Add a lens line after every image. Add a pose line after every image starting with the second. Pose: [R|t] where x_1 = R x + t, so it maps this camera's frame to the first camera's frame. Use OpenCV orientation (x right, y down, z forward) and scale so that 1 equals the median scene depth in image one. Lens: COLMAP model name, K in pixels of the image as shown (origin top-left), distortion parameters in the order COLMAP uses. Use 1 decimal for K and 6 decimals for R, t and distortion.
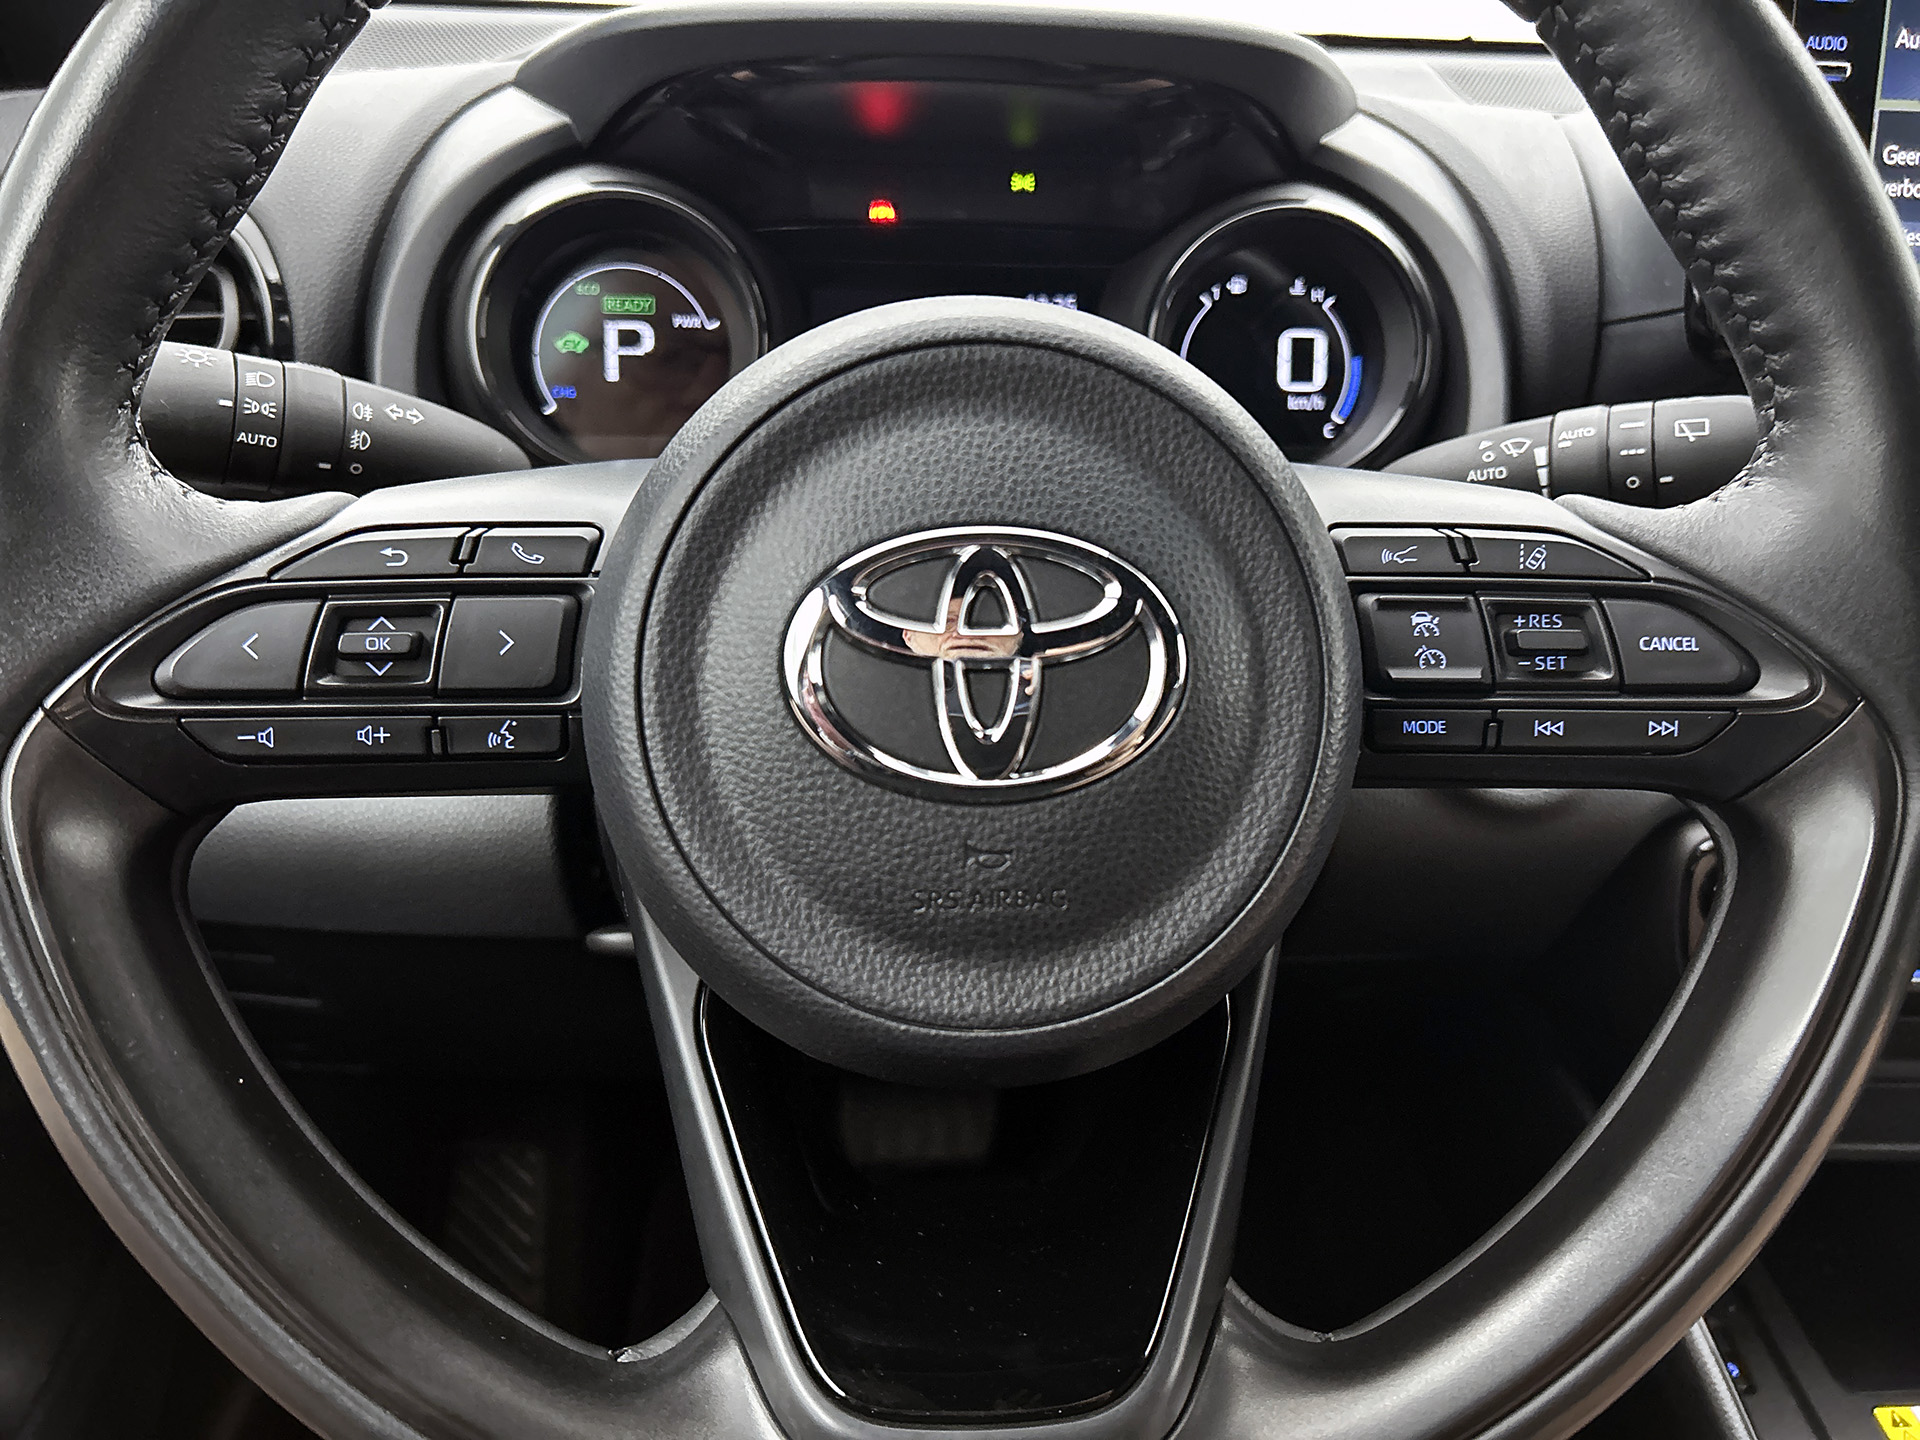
lens RADIAL K [[1486.0, 0, 960.0], [0, 1486.0, 720.0], [0, 0, 1]] dist [0.034131, -0.001189]
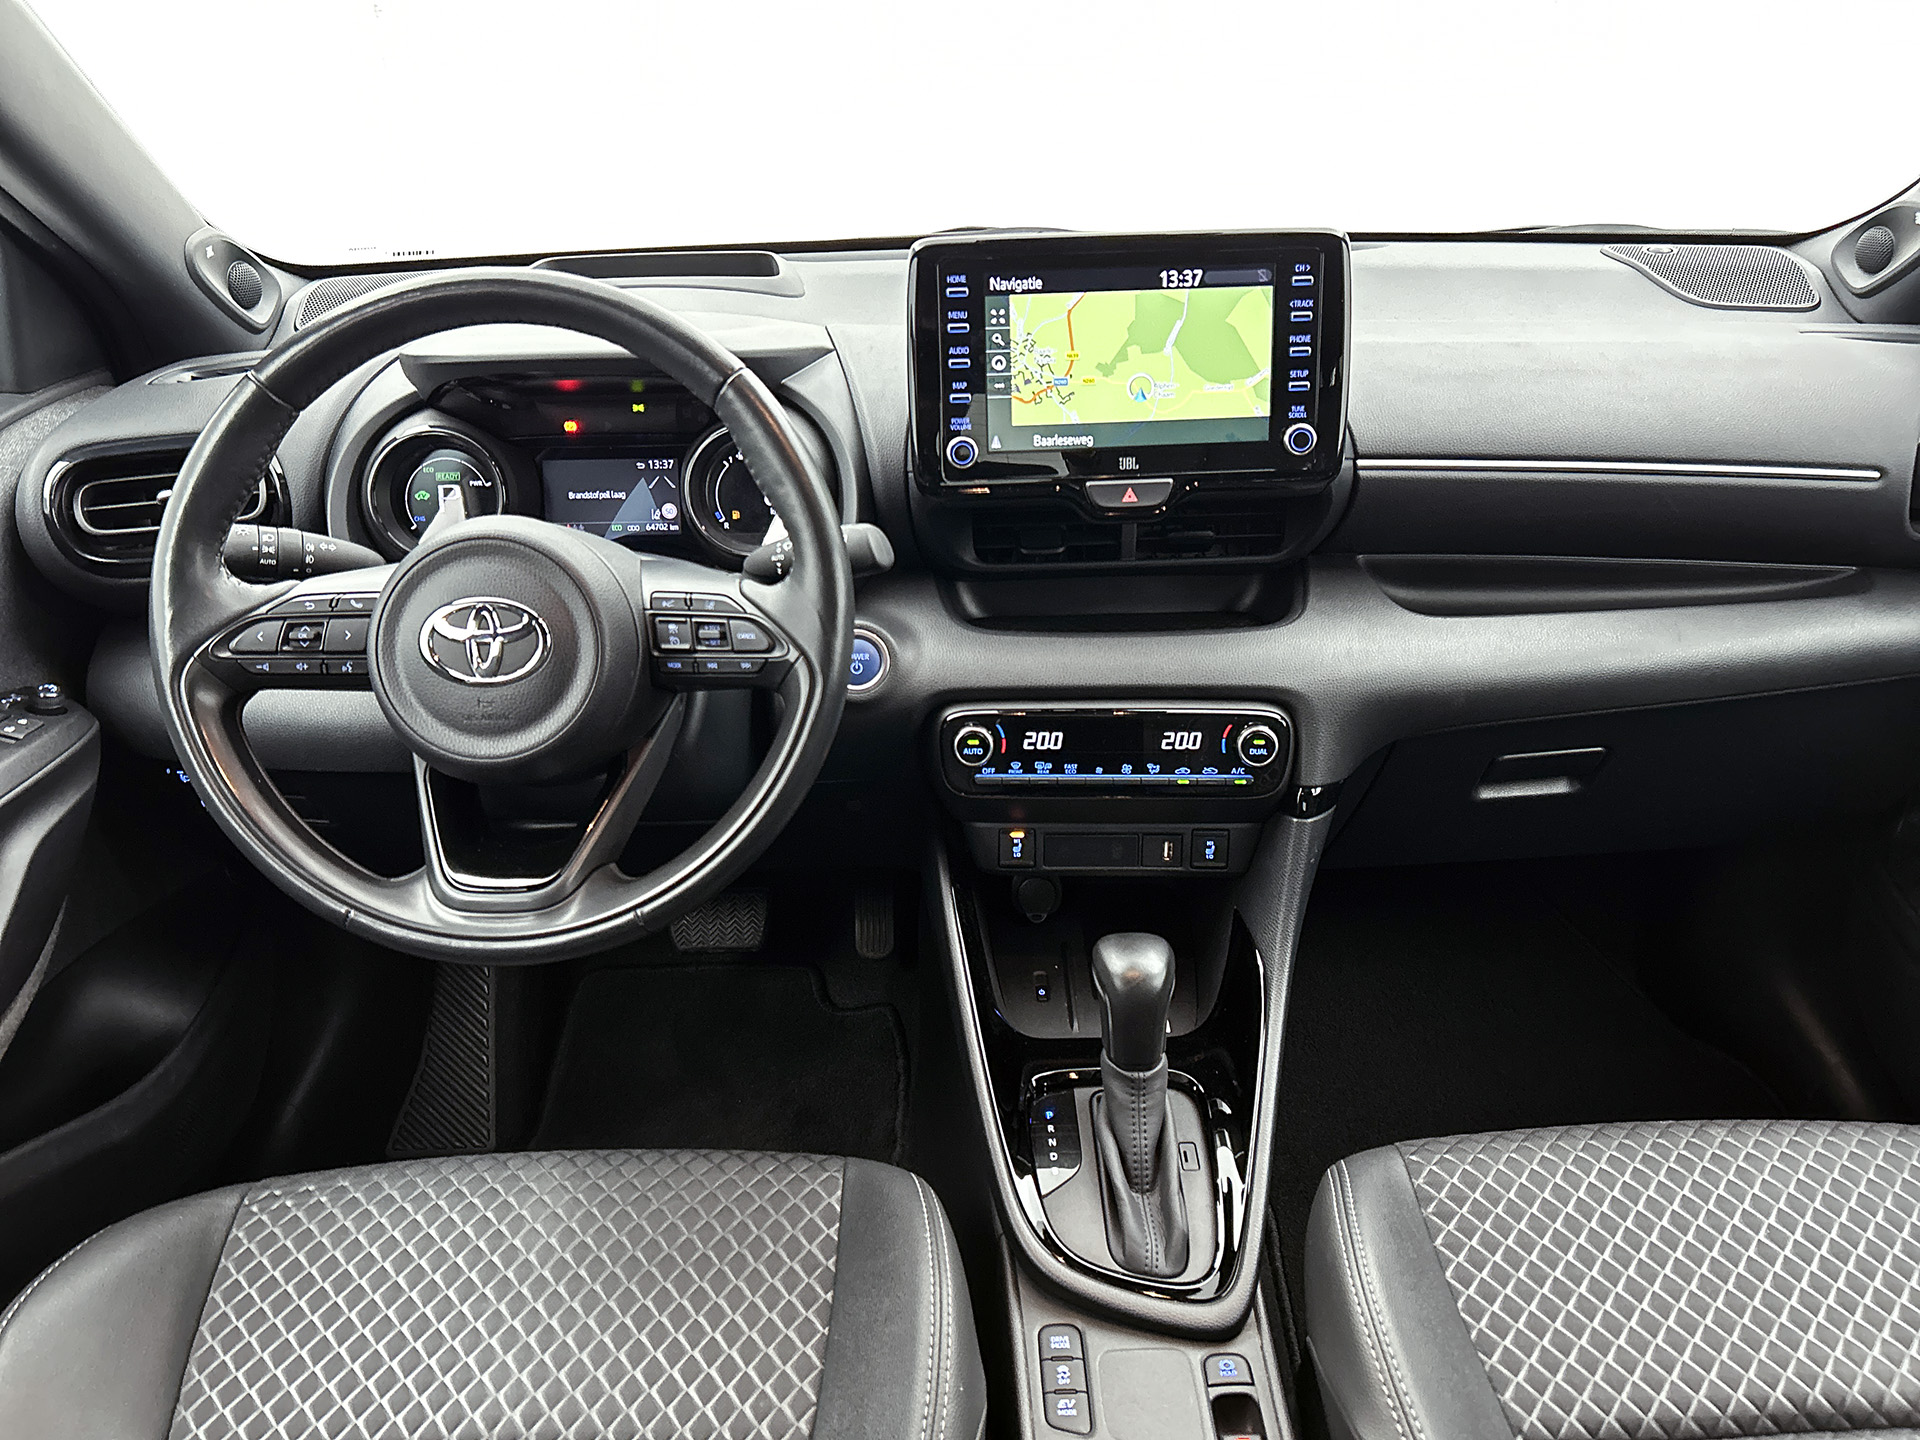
lens RADIAL K [[1486.0, 0, 960.0], [0, 1486.0, 720.0], [0, 0, 1]] dist [0.034131, -0.001189]
pose [[0.997615, 0.003683, -0.068921, 1.045622], [-0.003406, 0.999986, 0.004136, 0.093743], [0.068935, -0.003891, 0.997614, -1.750400]]
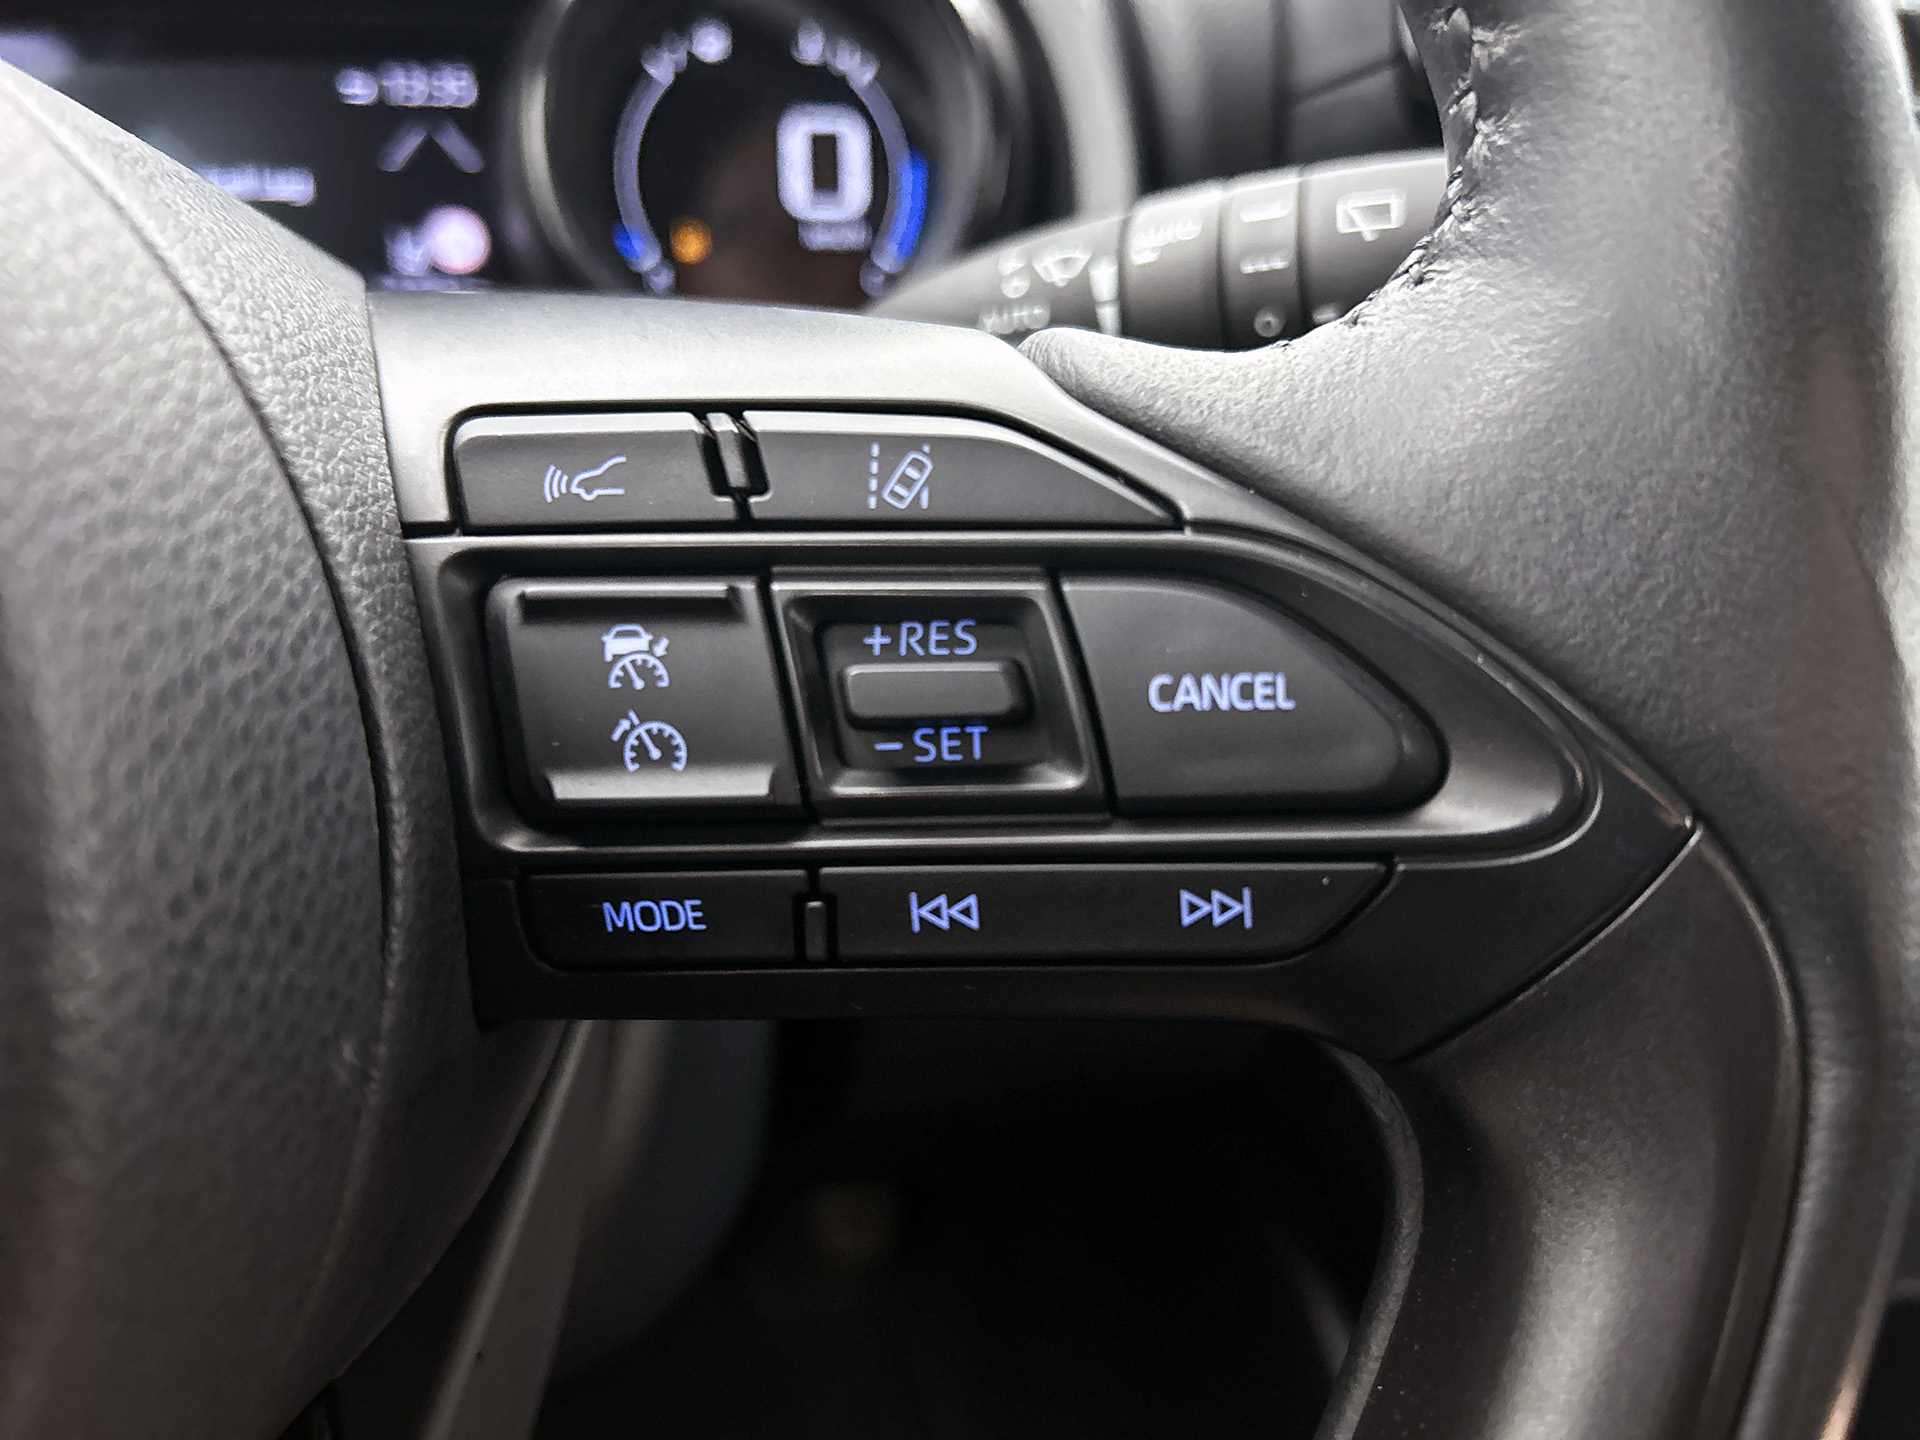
lens RADIAL K [[1495.6, 0, 920.6], [0, 1495.6, 722.5], [0, 0, 1]] dist [0.000132, -0.004698]
pose [[0.996548, -0.045972, 0.069129, 0.360139], [0.042793, 0.997988, 0.046786, -0.062549], [-0.071140, -0.043666, 0.996510, 0.606628]]
